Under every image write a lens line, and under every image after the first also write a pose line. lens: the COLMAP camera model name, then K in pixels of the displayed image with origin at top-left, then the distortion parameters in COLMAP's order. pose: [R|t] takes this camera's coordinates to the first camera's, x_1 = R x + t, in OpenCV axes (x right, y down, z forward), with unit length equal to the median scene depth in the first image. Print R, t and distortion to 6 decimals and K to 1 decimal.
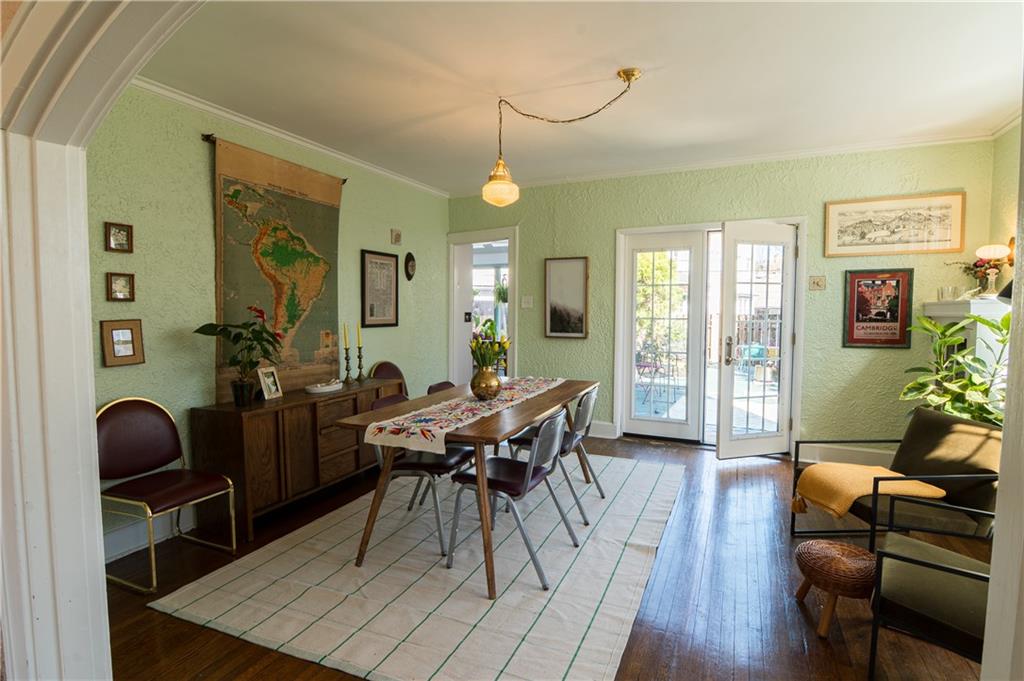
lens RADIAL K [[513.5, 0, 514.3], [0, 513.5, 339.4], [0, 0, 1]] dist [-0.010422, -0.005482]
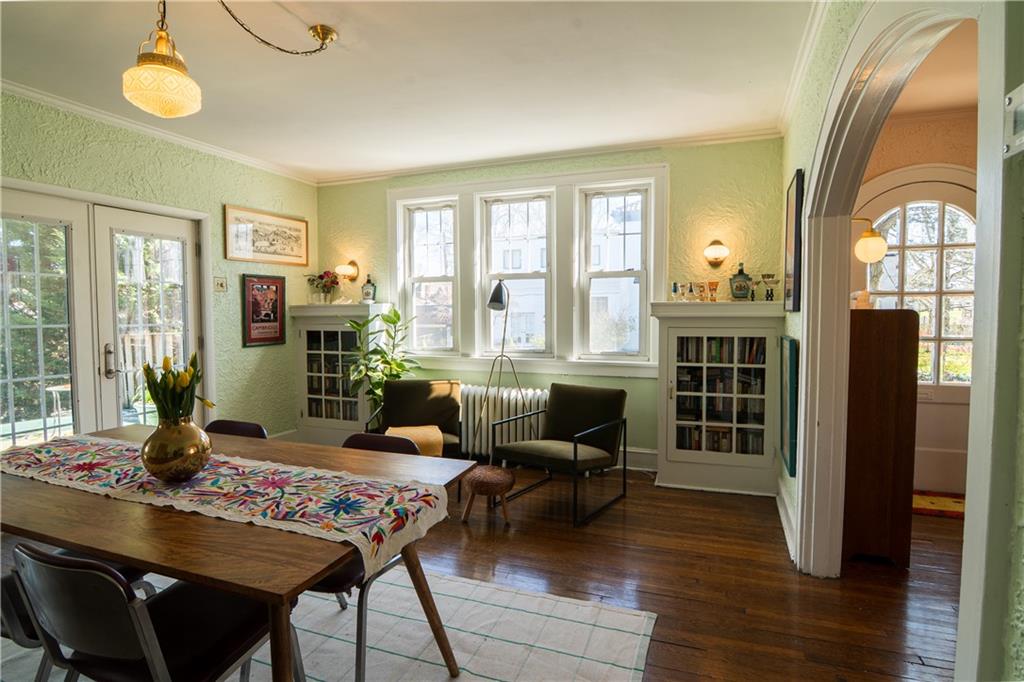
lens RADIAL K [[513.5, 0, 522.4], [0, 513.5, 342.2], [0, 0, 1]] dist [-0.010422, -0.005482]
pose [[-0.063573, -0.061706, 0.996068, -0.539998], [0.065186, 0.995698, 0.065843, -0.032941], [-0.995846, 0.069116, -0.059277, 0.606106]]
